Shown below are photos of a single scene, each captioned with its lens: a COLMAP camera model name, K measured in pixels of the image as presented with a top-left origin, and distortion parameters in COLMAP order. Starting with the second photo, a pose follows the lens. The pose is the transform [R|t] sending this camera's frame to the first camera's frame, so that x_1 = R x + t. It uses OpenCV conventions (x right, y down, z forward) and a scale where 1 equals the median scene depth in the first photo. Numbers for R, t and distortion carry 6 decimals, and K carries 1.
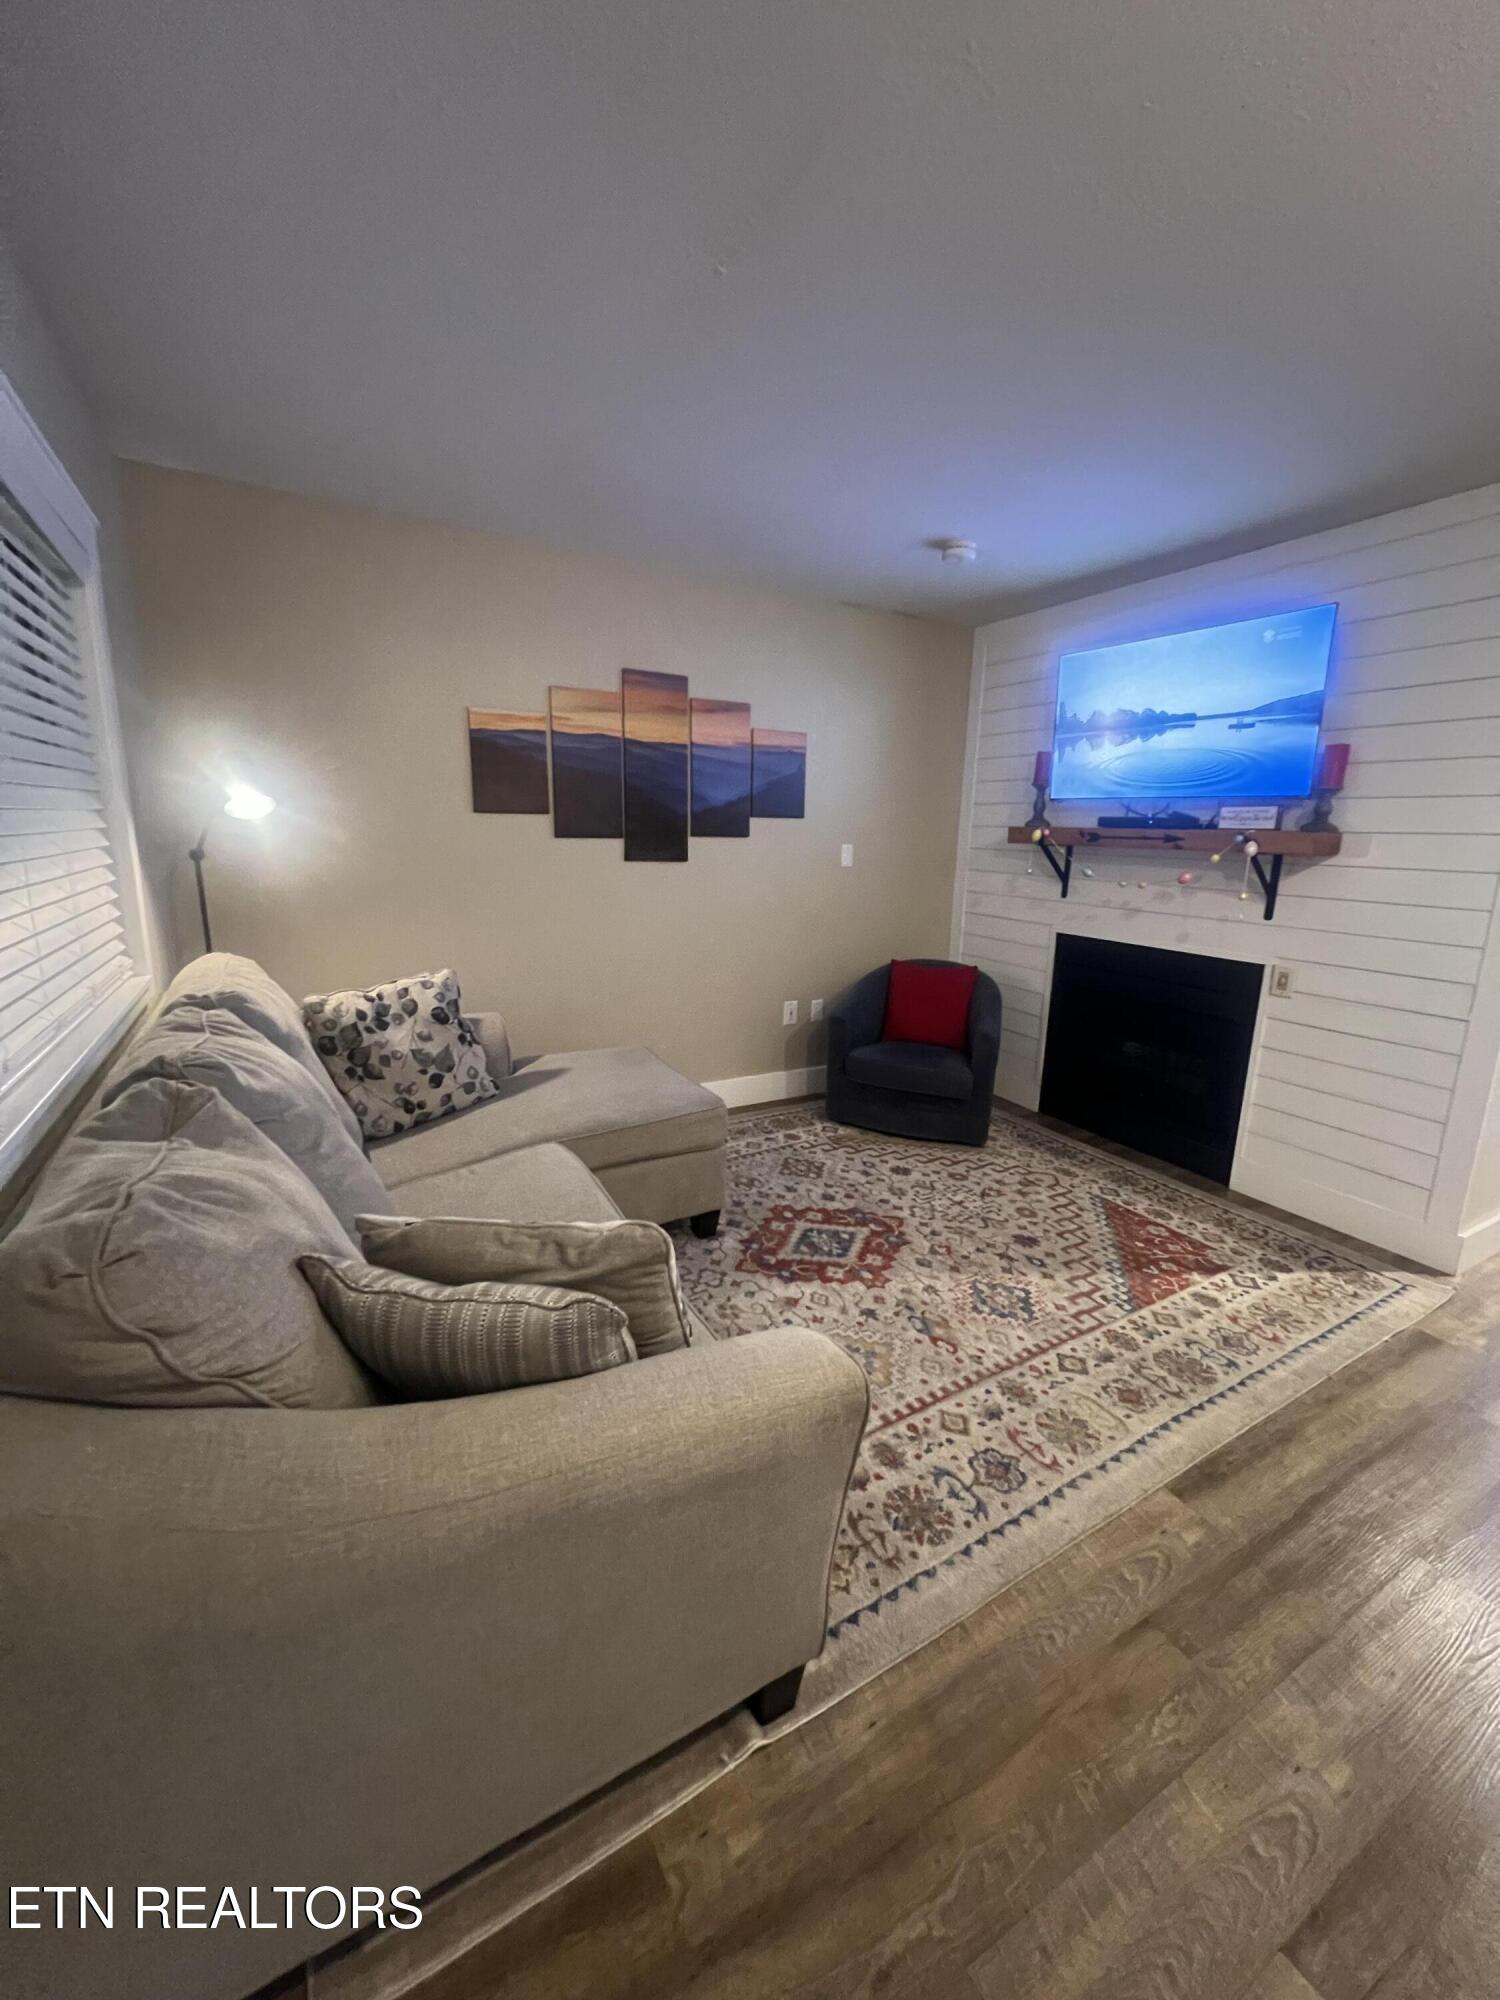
lens RADIAL K [[795.7, 0, 750.0], [0, 795.7, 1000.0], [0, 0, 1]] dist [0.000959, -0.000091]
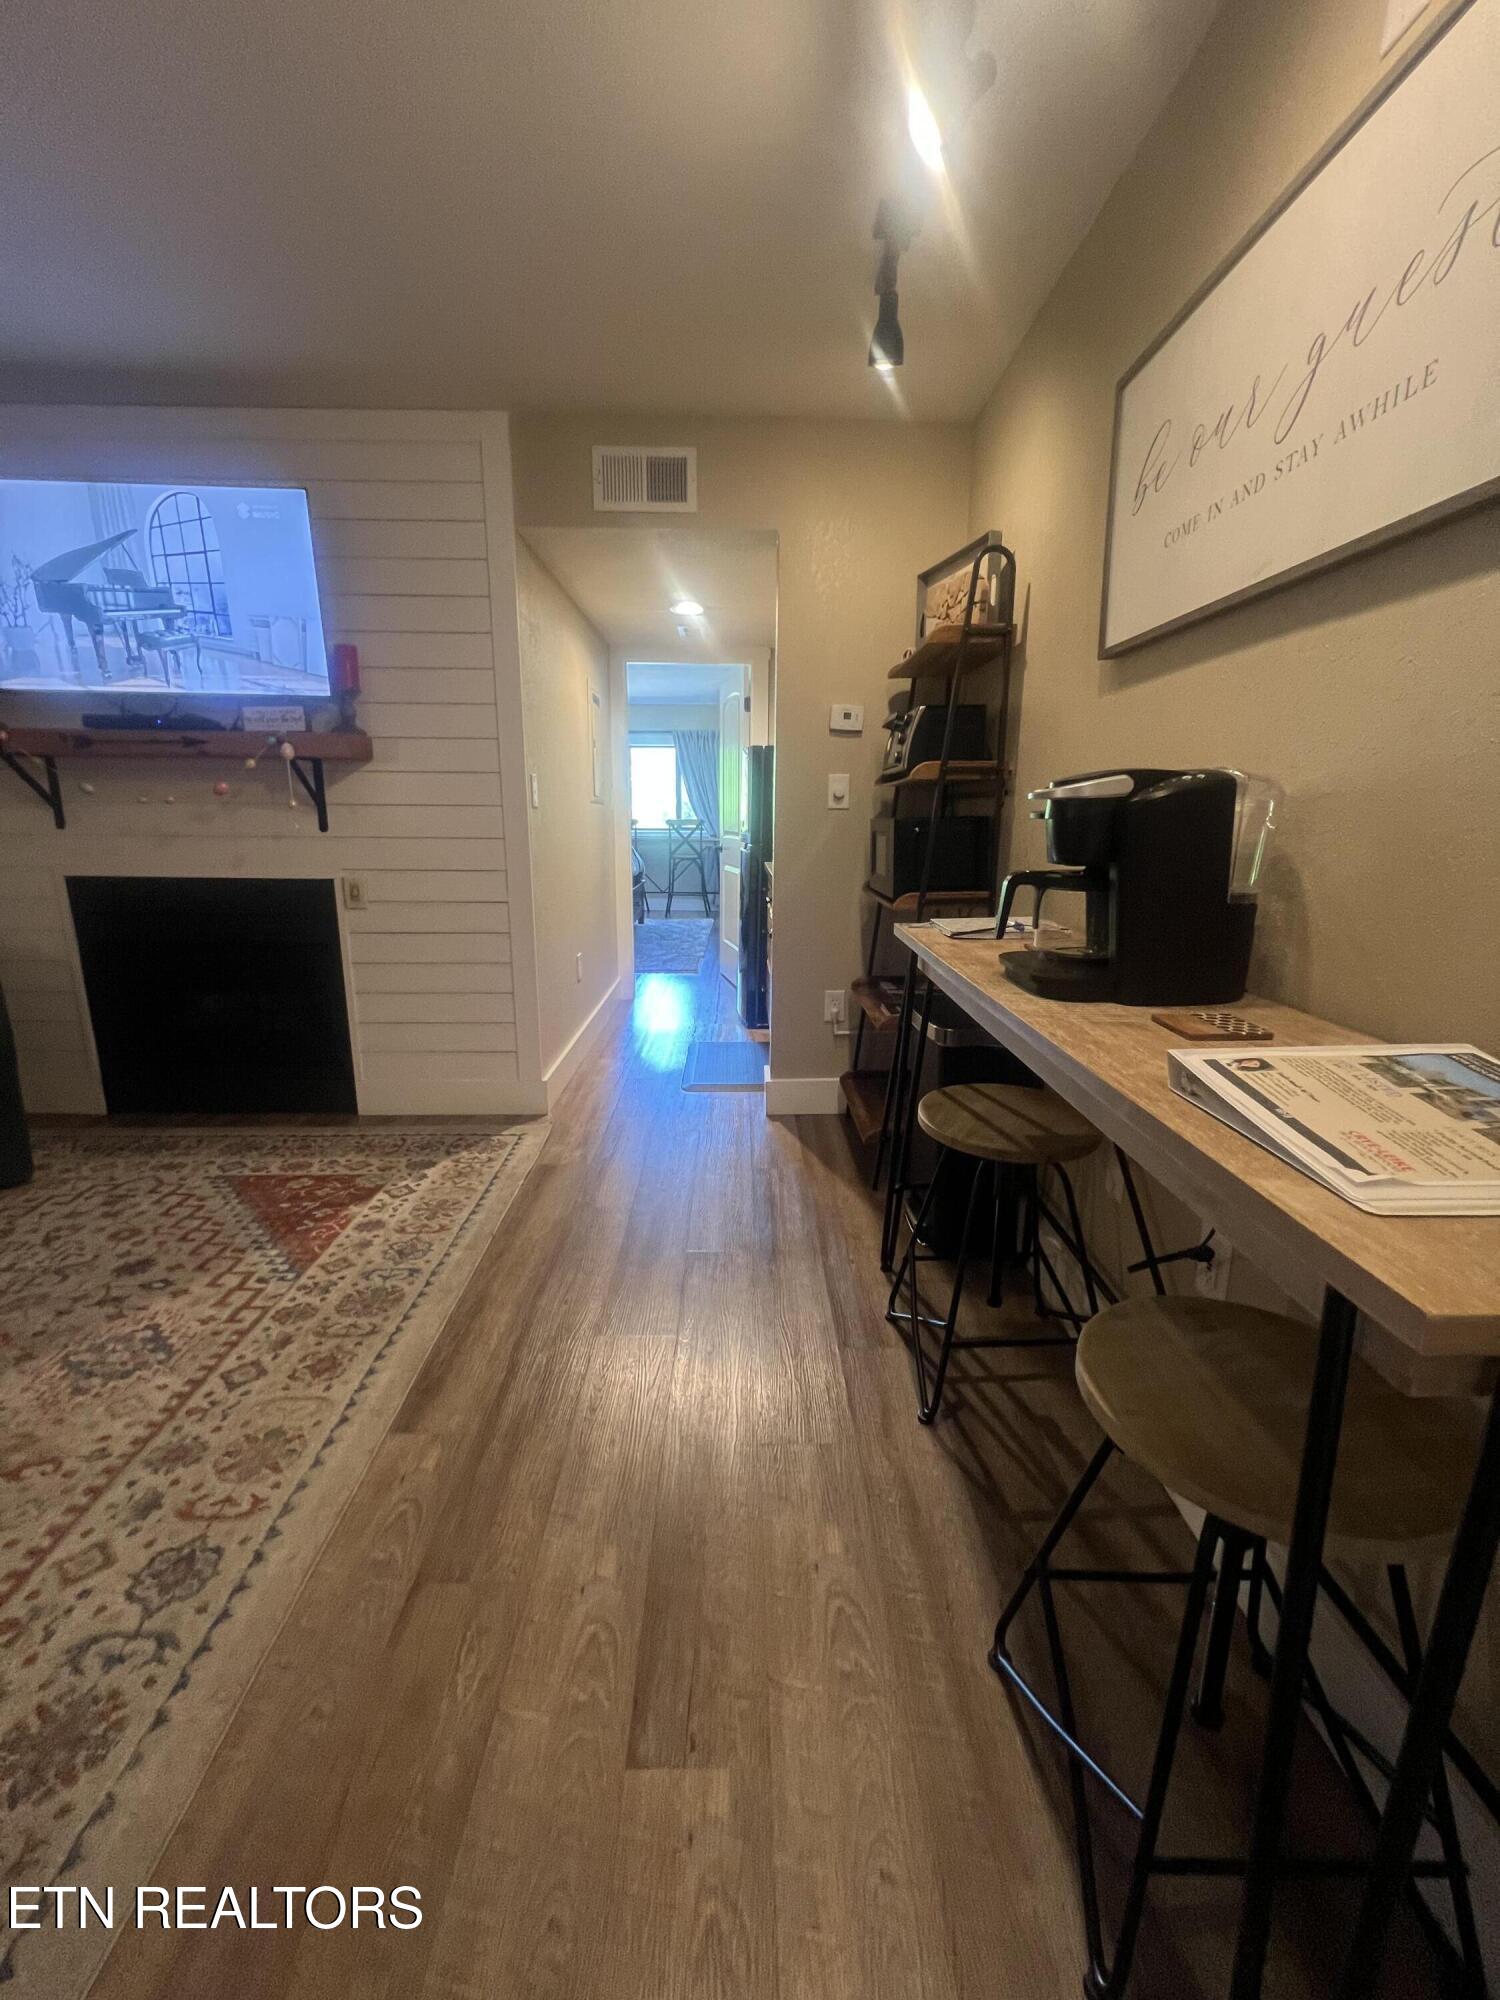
lens RADIAL K [[795.7, 0, 750.0], [0, 795.7, 1000.0], [0, 0, 1]] dist [0.000959, -0.000091]
pose [[0.476736, -0.214714, 0.852421, 0.044958], [0.184936, 0.972506, 0.141532, 0.067925], [-0.859373, 0.090170, 0.503337, 0.120997]]
